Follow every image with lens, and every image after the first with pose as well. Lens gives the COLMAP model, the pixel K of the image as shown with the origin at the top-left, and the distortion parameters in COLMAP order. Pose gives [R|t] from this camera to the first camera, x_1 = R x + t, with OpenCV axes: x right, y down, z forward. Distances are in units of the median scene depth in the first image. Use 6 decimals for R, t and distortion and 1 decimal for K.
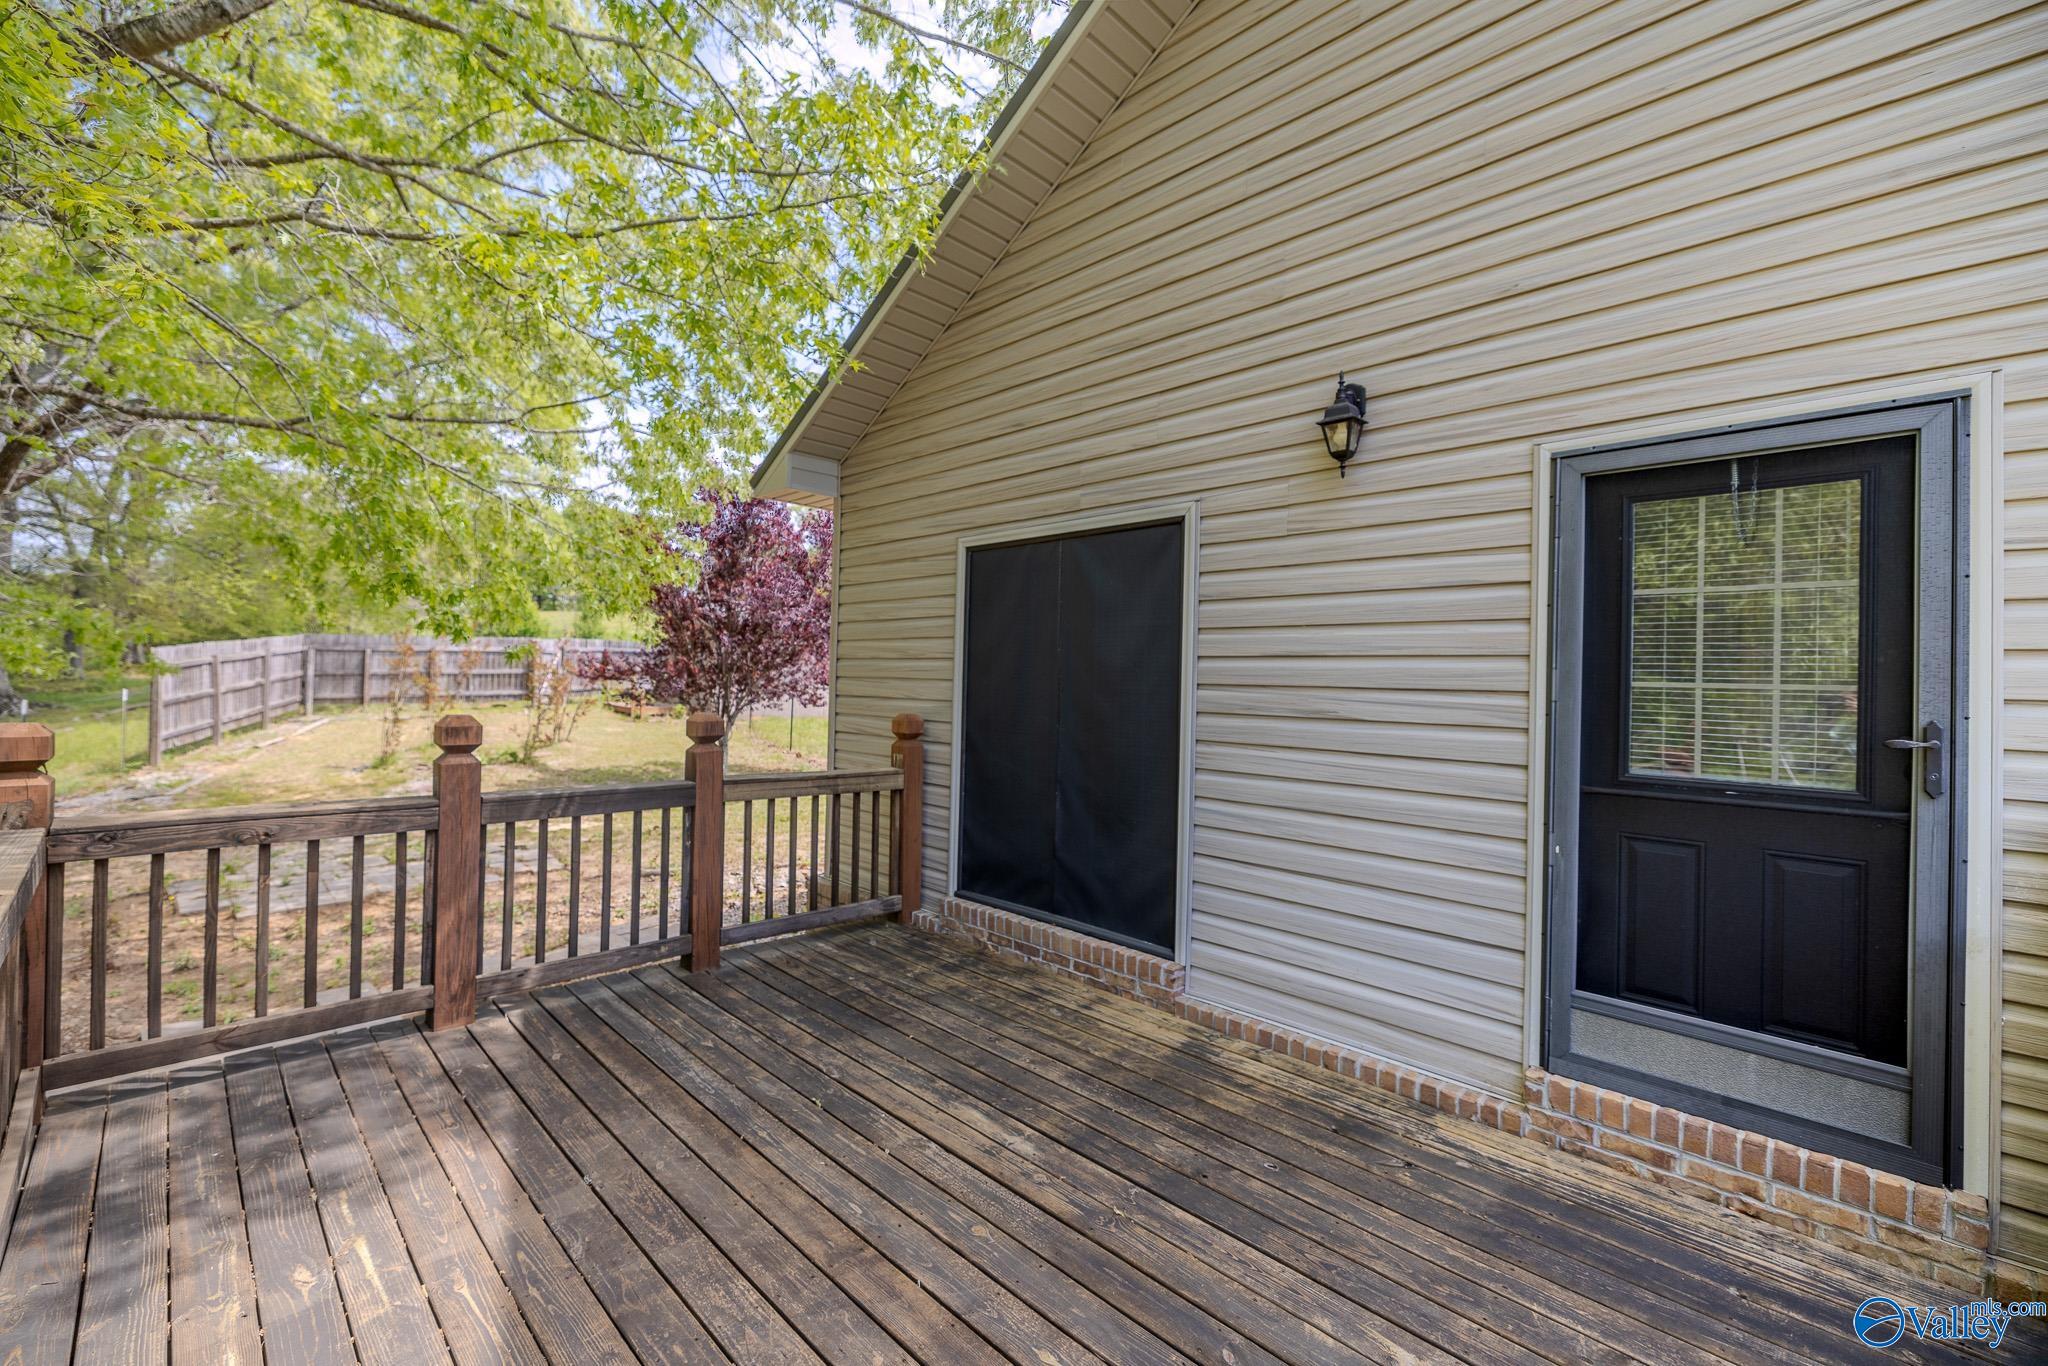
lens RADIAL K [[849.4, 0, 991.0], [0, 849.4, 677.1], [0, 0, 1]] dist [-0.001648, -0.000257]
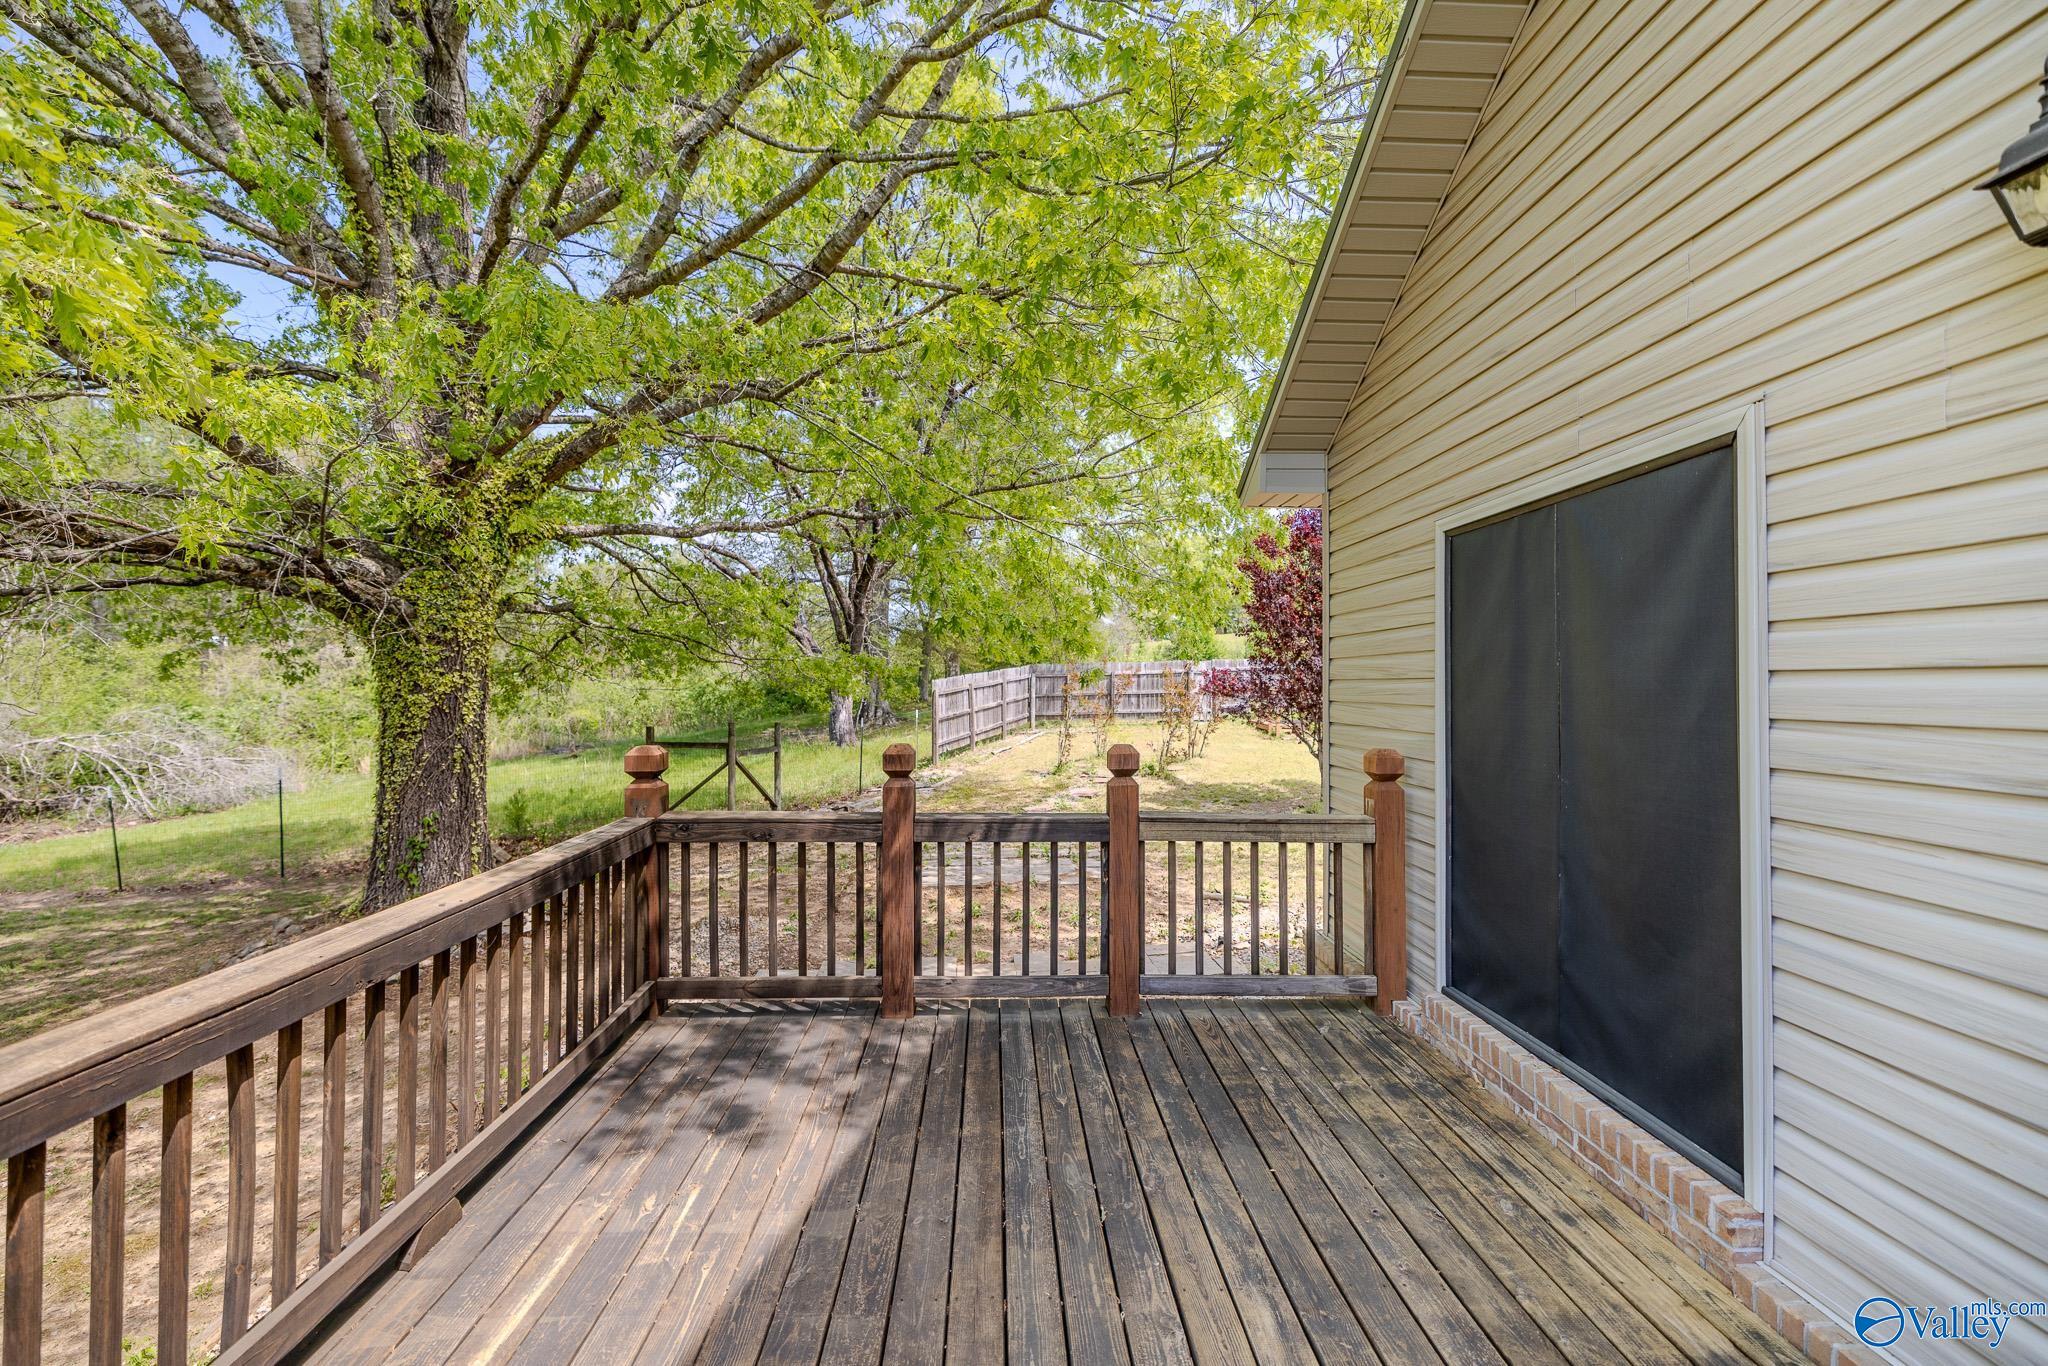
lens RADIAL K [[853.7, 0, 1024.7], [0, 853.7, 672.5], [0, 0, 1]] dist [0.001347, -0.000579]
pose [[0.743275, -0.031318, -0.668253, 0.219111], [0.016356, 0.999456, -0.028647, -0.012769], [0.668786, 0.010363, 0.743383, 0.203825]]
